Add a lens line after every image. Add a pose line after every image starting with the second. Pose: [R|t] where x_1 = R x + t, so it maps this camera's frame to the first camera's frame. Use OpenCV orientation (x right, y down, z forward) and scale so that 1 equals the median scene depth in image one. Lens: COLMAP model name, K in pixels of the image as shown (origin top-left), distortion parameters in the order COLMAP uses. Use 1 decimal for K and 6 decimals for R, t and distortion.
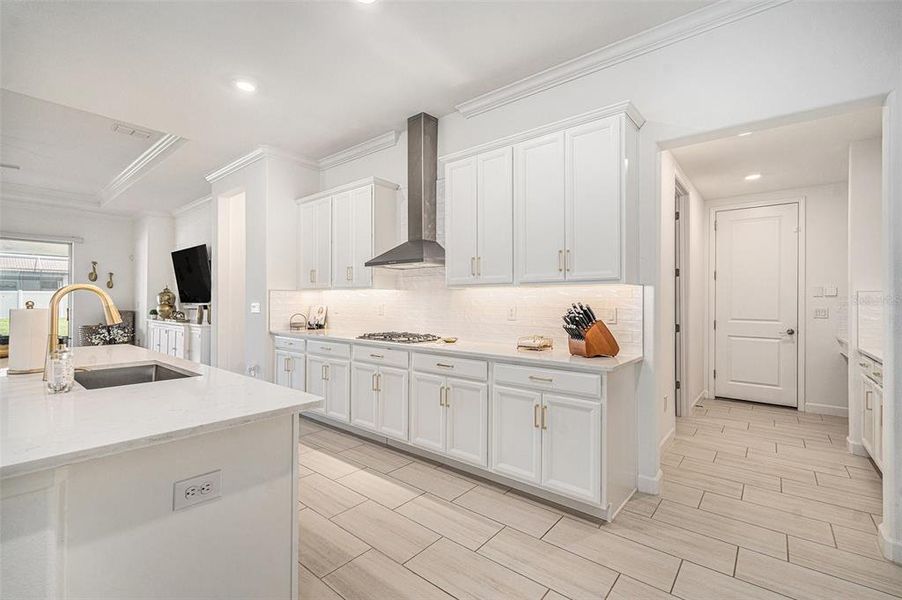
lens RADIAL K [[395.5, 0, 452.9], [0, 395.5, 299.5], [0, 0, 1]] dist [-0.003515, 0.000106]
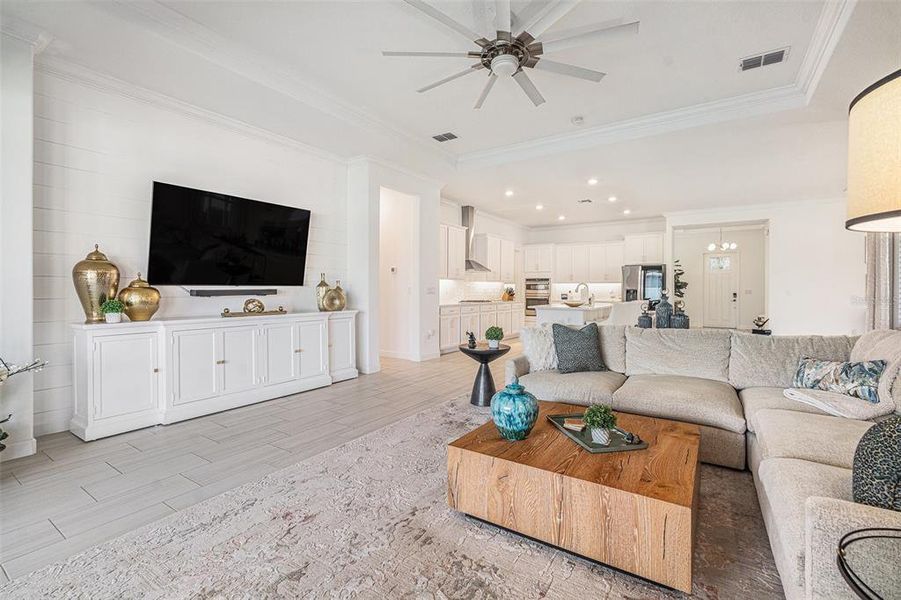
lens RADIAL K [[400.1, 0, 449.5], [0, 400.1, 295.0], [0, 0, 1]] dist [-0.001345, -0.000080]
pose [[-0.095091, -0.020157, 0.995265, -1.974728], [-0.011417, 0.999751, 0.019157, 0.010509], [-0.995403, -0.009541, -0.095297, 1.091239]]
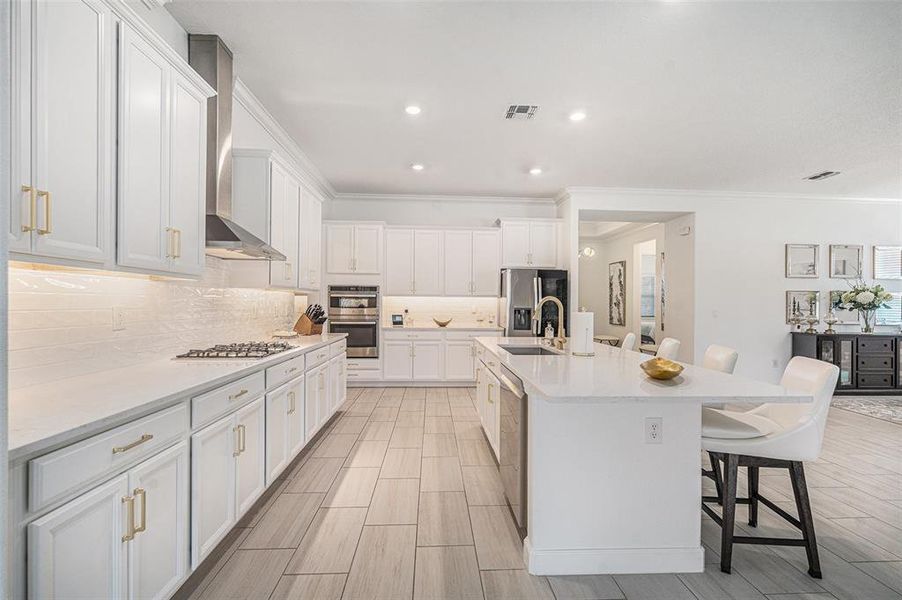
lens RADIAL K [[403.1, 0, 455.4], [0, 403.1, 305.3], [0, 0, 1]] dist [-0.000580, 0.000043]
pose [[-0.676685, -0.013948, 0.736141, -0.749032], [-0.018234, 0.999831, 0.002183, 0.002072], [-0.736047, -0.011945, -0.676825, 0.959126]]
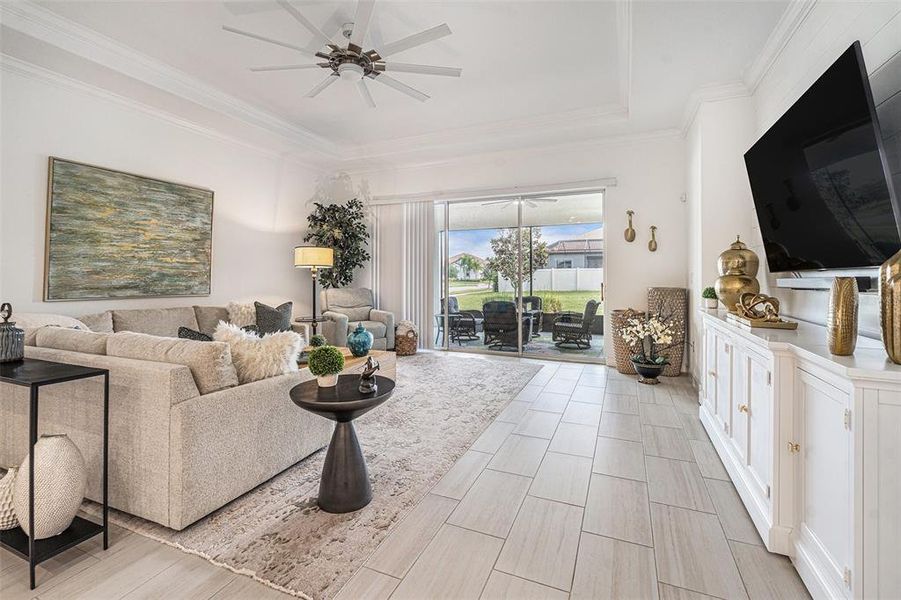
lens RADIAL K [[402.0, 0, 449.7], [0, 402.0, 270.7], [0, 0, 1]] dist [-0.000498, -0.000042]
pose [[0.270449, -0.018630, -0.962554, -0.614320], [0.008744, 0.999819, -0.016895, 0.017266], [0.962695, -0.003847, 0.270563, 0.922200]]
